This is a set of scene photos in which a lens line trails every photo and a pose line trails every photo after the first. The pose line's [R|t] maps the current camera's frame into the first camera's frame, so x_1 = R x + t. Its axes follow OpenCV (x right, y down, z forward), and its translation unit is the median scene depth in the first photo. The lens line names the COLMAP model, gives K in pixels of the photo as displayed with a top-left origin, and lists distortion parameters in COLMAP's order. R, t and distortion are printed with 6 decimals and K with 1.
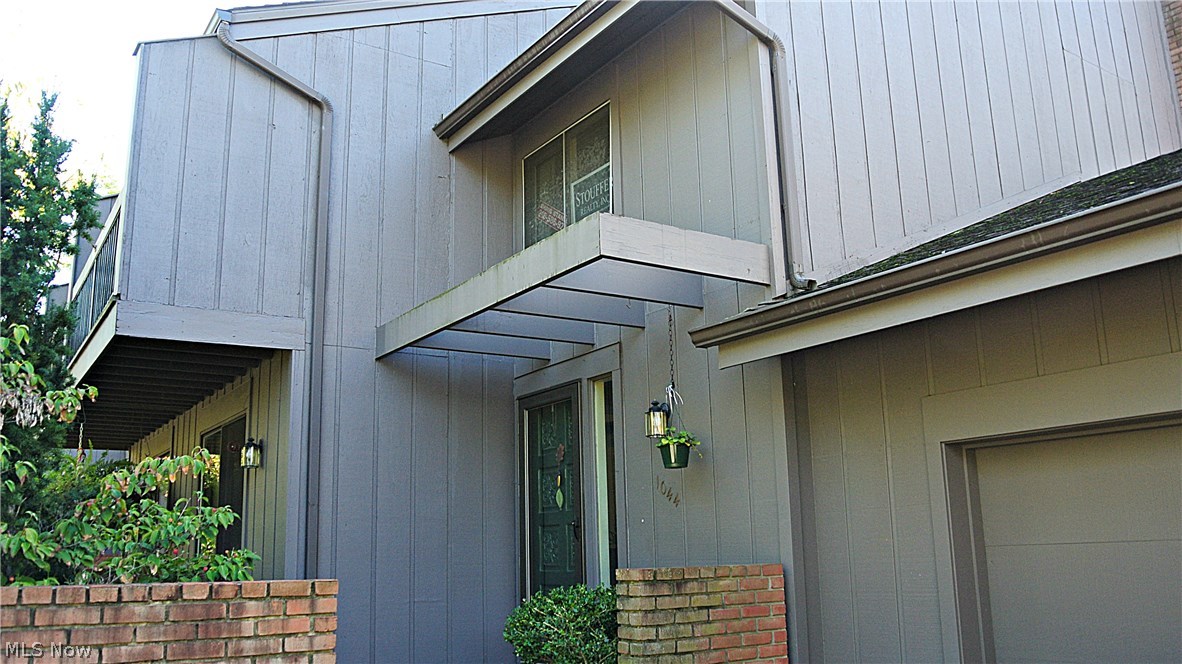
lens RADIAL K [[950.9, 0, 597.6], [0, 950.9, 338.4], [0, 0, 1]] dist [-0.082479, 0.005282]
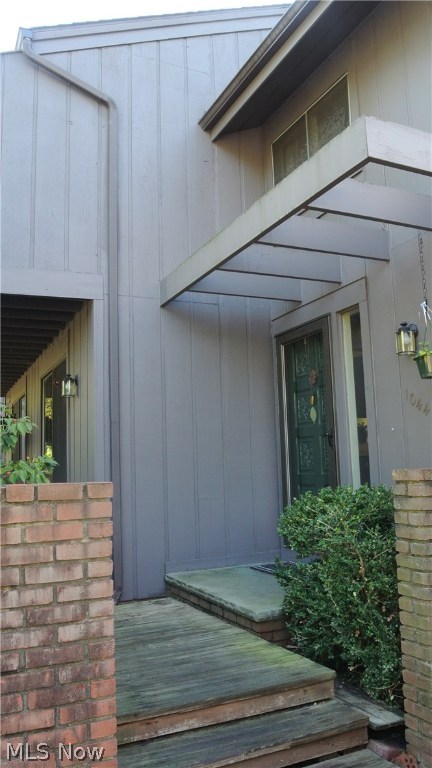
lens RADIAL K [[617.8, 0, 213.4], [0, 617.8, 380.9], [0, 0, 1]] dist [-0.082479, 0.005282]
pose [[0.986435, -0.025810, -0.162109, -0.039315], [0.040129, 0.995514, 0.085681, 0.055551], [0.159170, -0.091024, 0.983046, 0.217627]]
